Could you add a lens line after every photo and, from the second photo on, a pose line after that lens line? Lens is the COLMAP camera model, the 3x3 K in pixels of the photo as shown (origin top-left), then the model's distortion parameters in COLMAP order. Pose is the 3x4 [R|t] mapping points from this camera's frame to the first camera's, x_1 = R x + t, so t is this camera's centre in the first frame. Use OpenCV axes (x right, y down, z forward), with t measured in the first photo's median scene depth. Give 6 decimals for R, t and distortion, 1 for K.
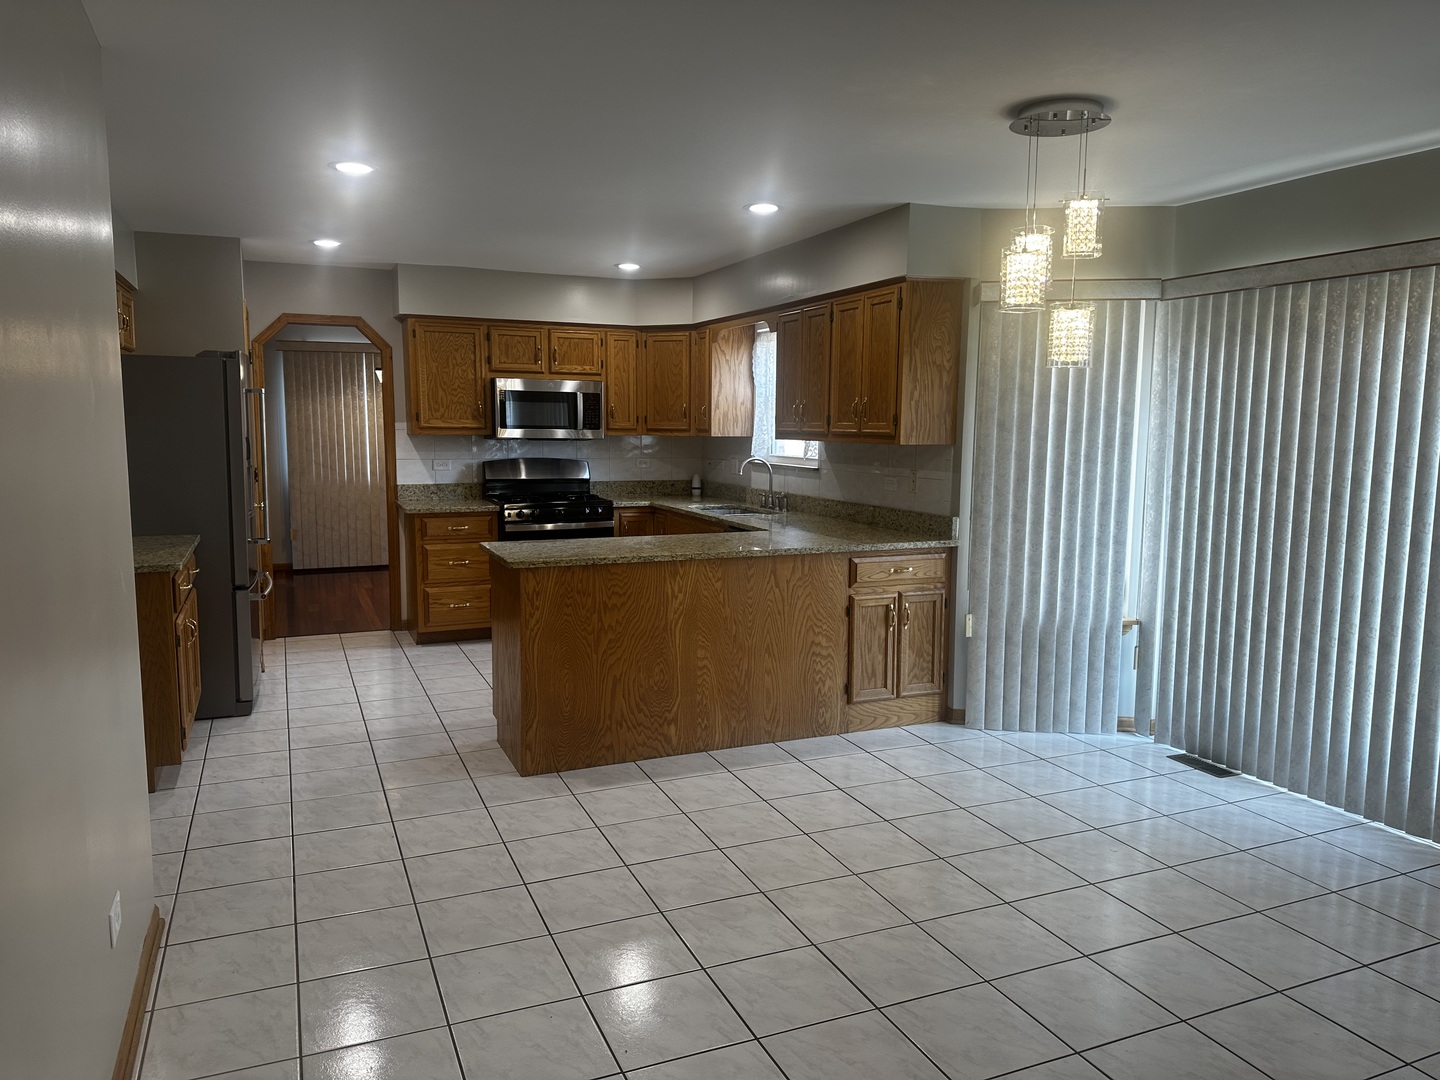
lens RADIAL K [[1004.7, 0, 725.6], [0, 1004.7, 546.1], [0, 0, 1]] dist [0.117434, -0.176070]
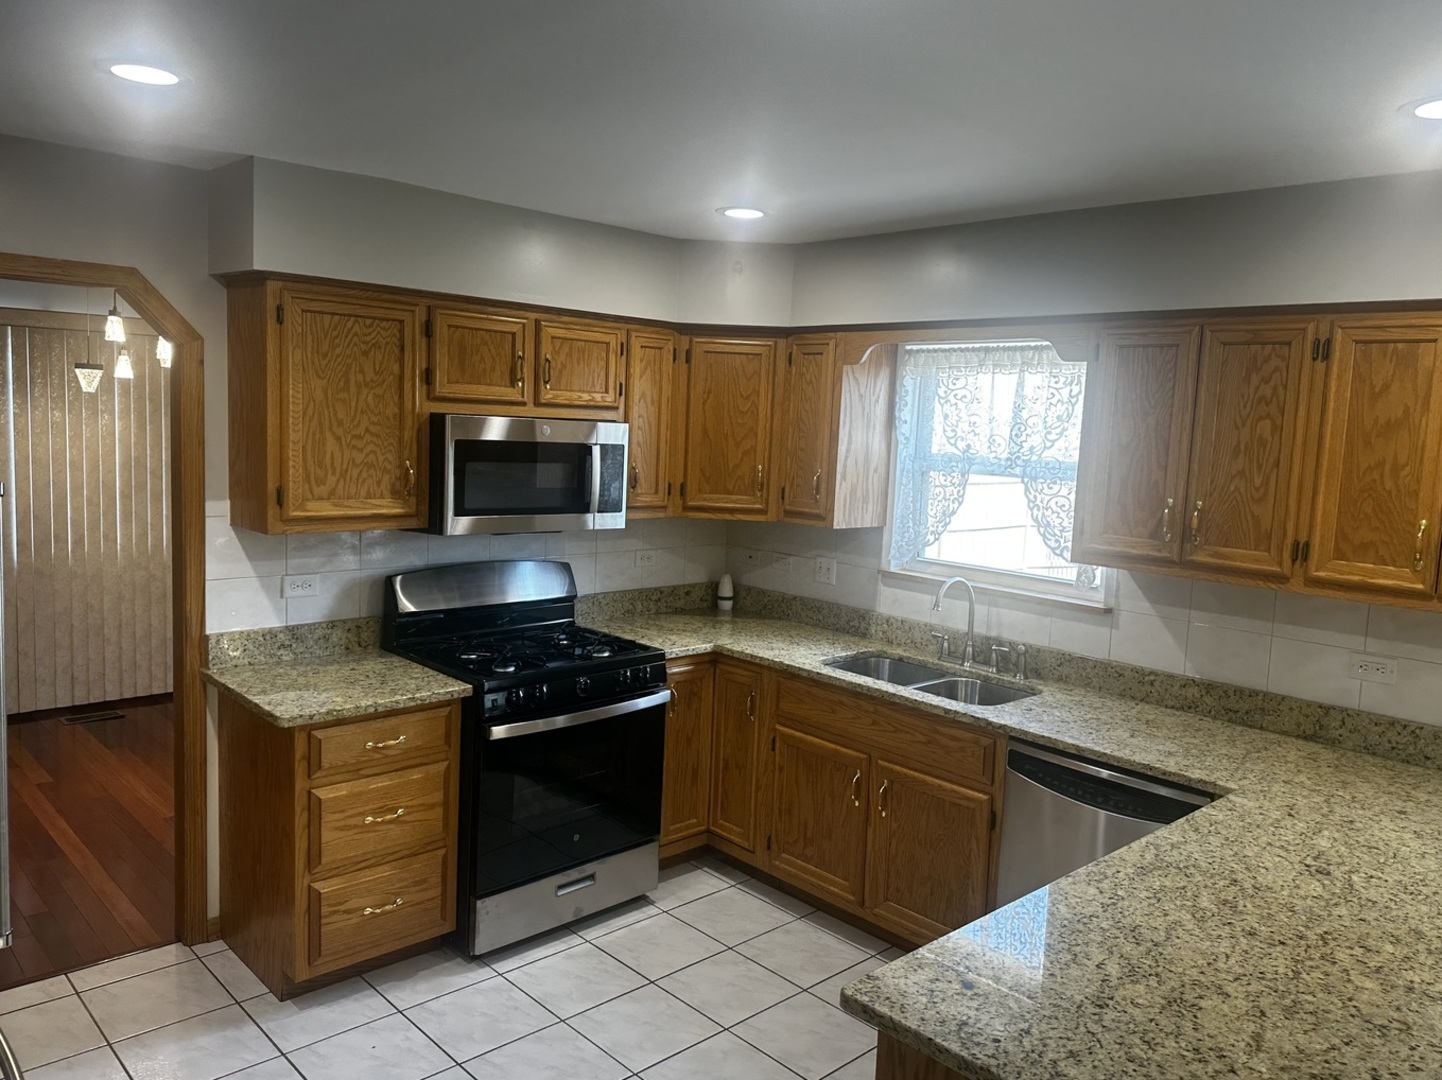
lens RADIAL K [[1069.9, 0, 749.3], [0, 1069.9, 539.7], [0, 0, 1]] dist [0.048688, -0.064288]
pose [[0.936680, -0.004663, 0.350155, -0.267056], [0.005776, 0.999981, -0.002136, -0.102519], [-0.350138, 0.004024, 0.936689, 0.461030]]
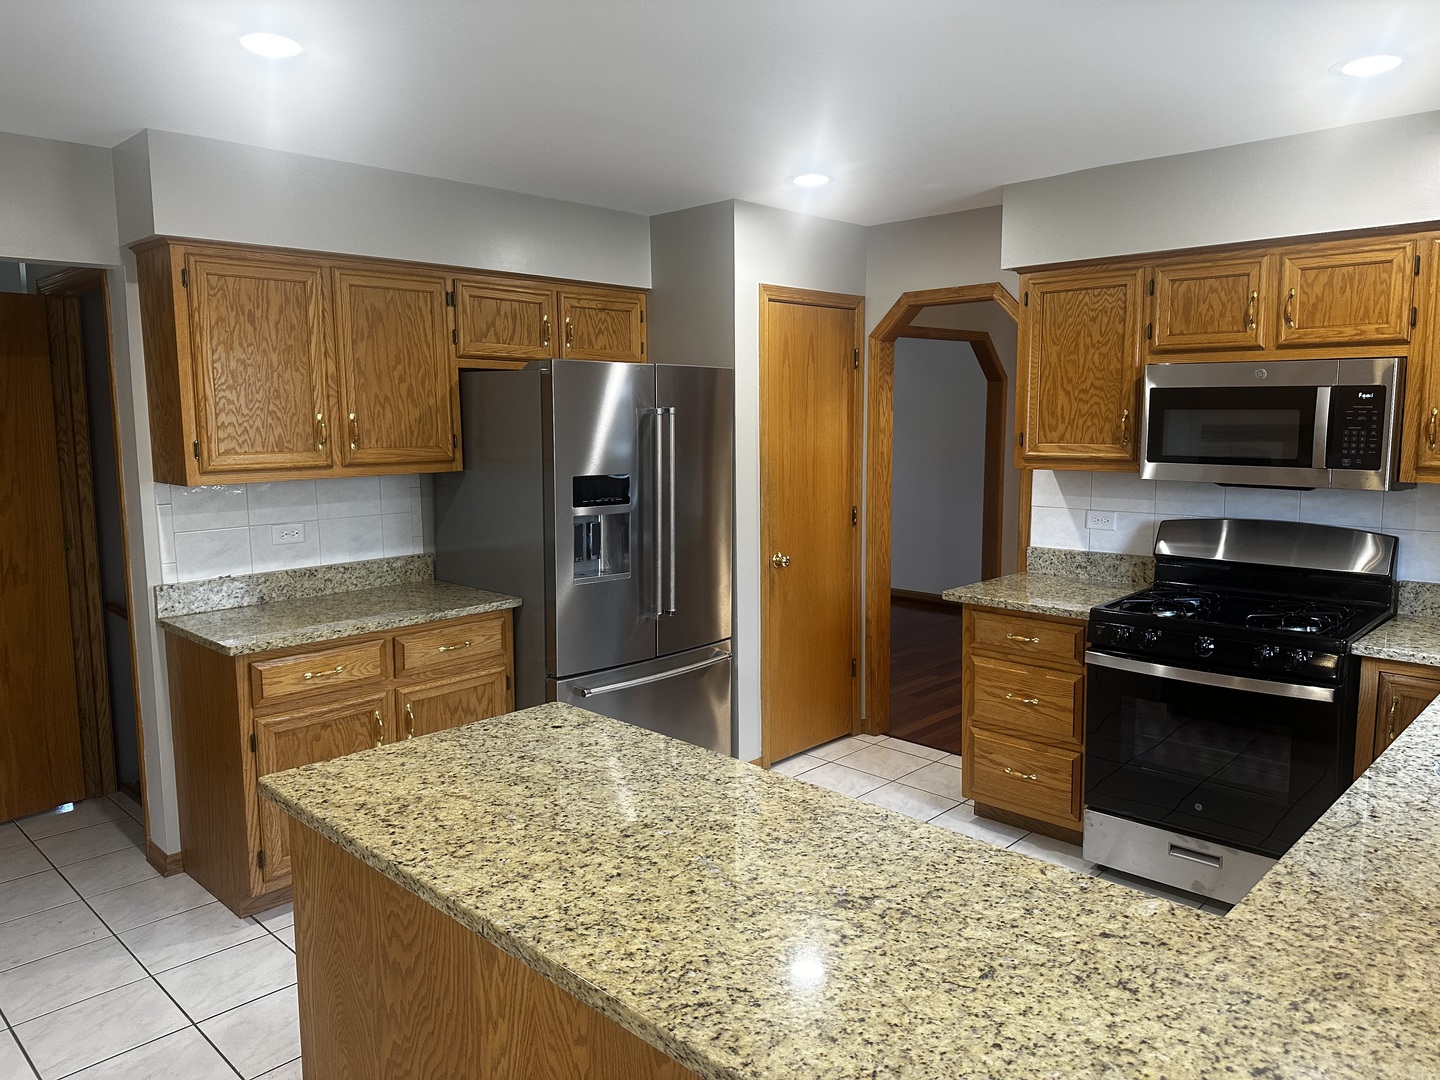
lens RADIAL K [[1002.4, 0, 721.1], [0, 1002.4, 539.2], [0, 0, 1]] dist [0.114337, -0.164440]
pose [[0.384281, 0.106220, -0.917085, 0.173640], [-0.107548, 0.991747, 0.069802, -0.089106], [0.916931, 0.071807, 0.392533, 0.590963]]
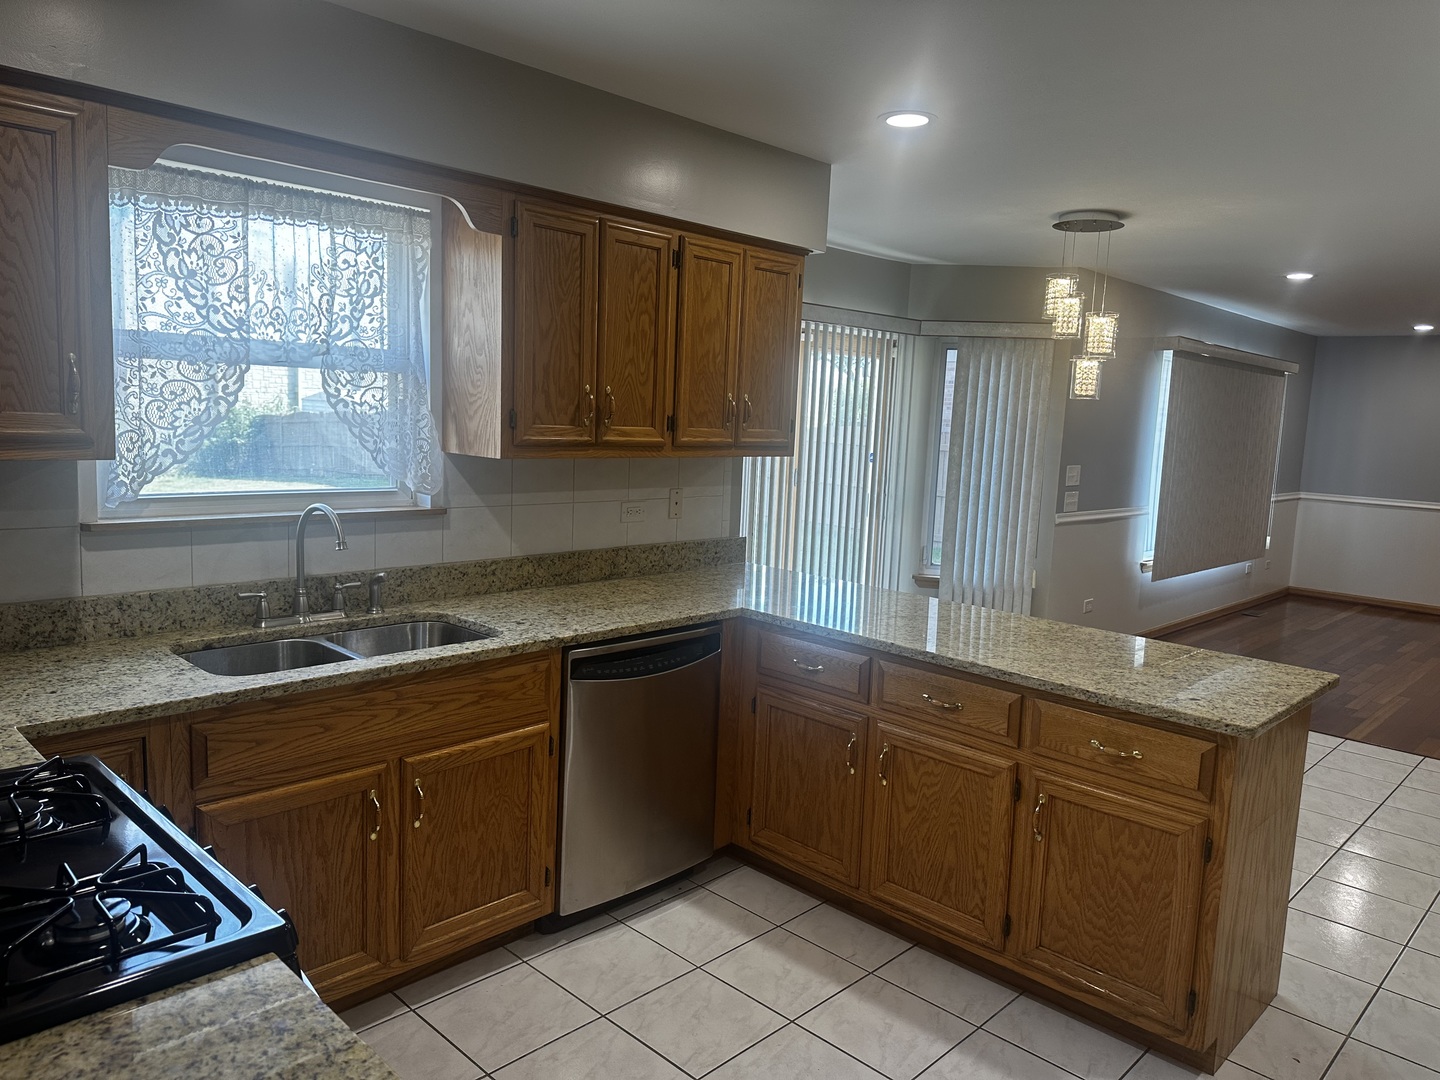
lens RADIAL K [[1004.7, 0, 725.6], [0, 1004.7, 546.1], [0, 0, 1]] dist [0.117434, -0.176070]
pose [[-0.382609, -0.154613, 0.910882, -0.388303], [0.067041, 0.978653, 0.194277, -0.132912], [-0.921475, 0.135398, -0.364076, 0.941781]]
